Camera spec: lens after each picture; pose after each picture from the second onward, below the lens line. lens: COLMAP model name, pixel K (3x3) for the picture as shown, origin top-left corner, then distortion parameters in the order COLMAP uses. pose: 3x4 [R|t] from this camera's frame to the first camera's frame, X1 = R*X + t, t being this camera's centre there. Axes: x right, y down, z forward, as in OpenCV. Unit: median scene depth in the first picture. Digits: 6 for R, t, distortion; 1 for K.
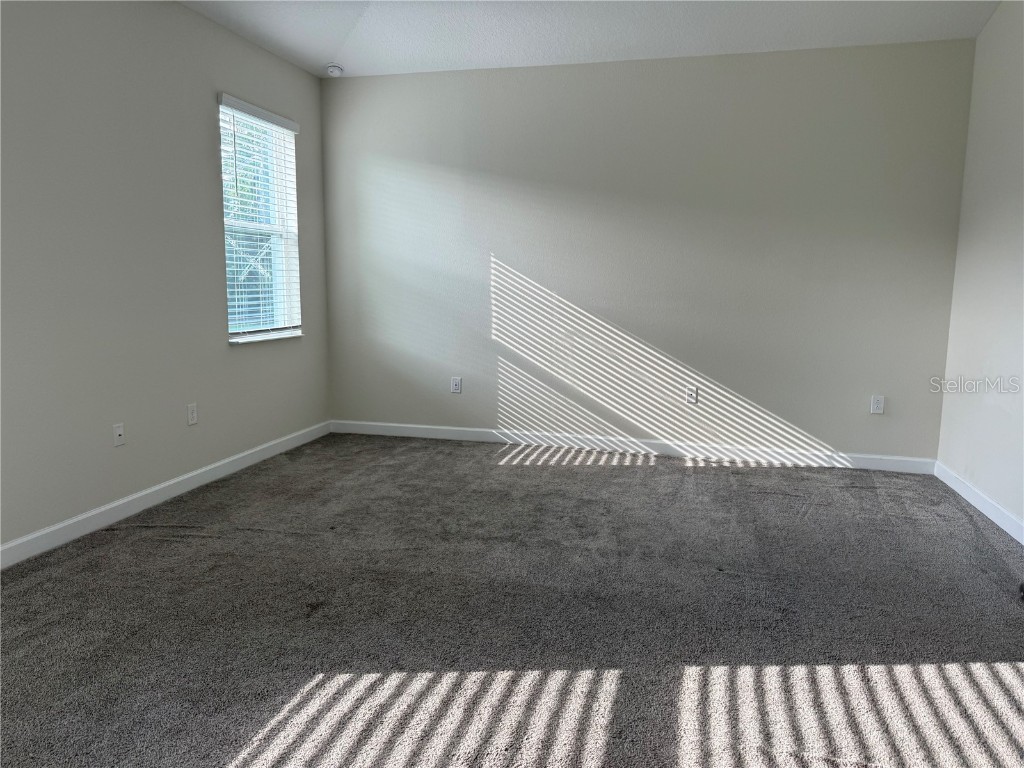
lens RADIAL K [[715.4, 0, 512.0], [0, 715.4, 384.0], [0, 0, 1]] dist [0.114162, -0.164163]
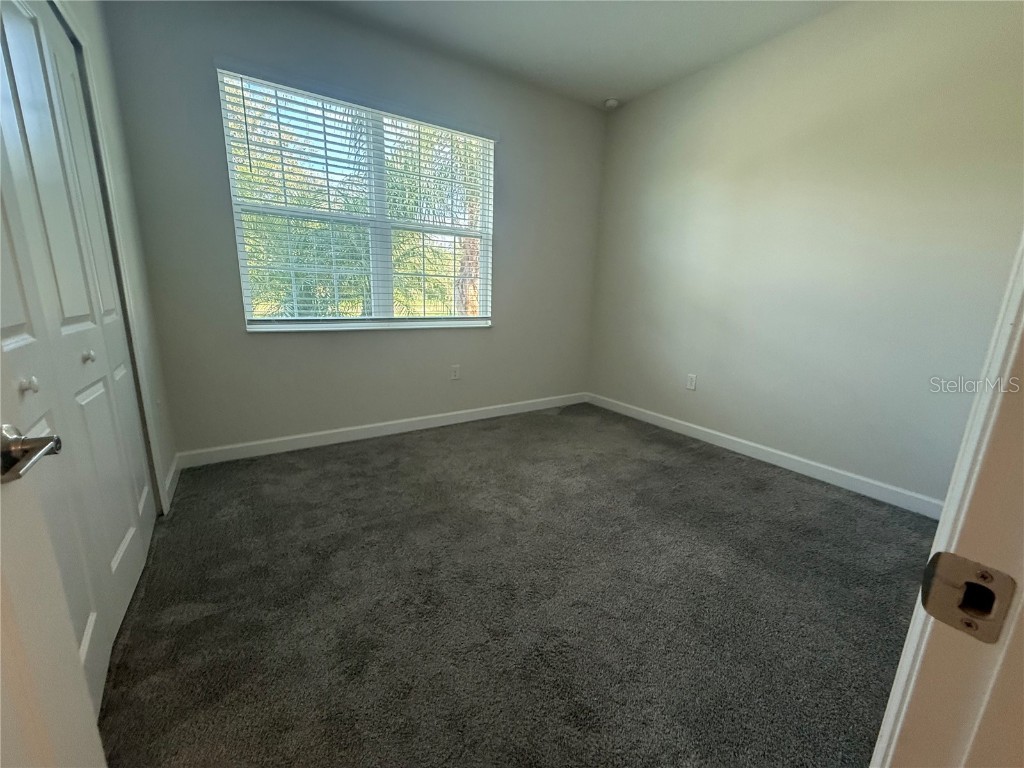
lens RADIAL K [[410.7, 0, 512.0], [0, 410.7, 384.0], [0, 0, 1]] dist [-0.000562, 0.000042]
pose [[0.751076, 0.186039, -0.633462, 0.164069], [-0.127258, 0.982279, 0.137596, -0.070956], [0.647835, -0.022731, 0.761442, 0.525699]]
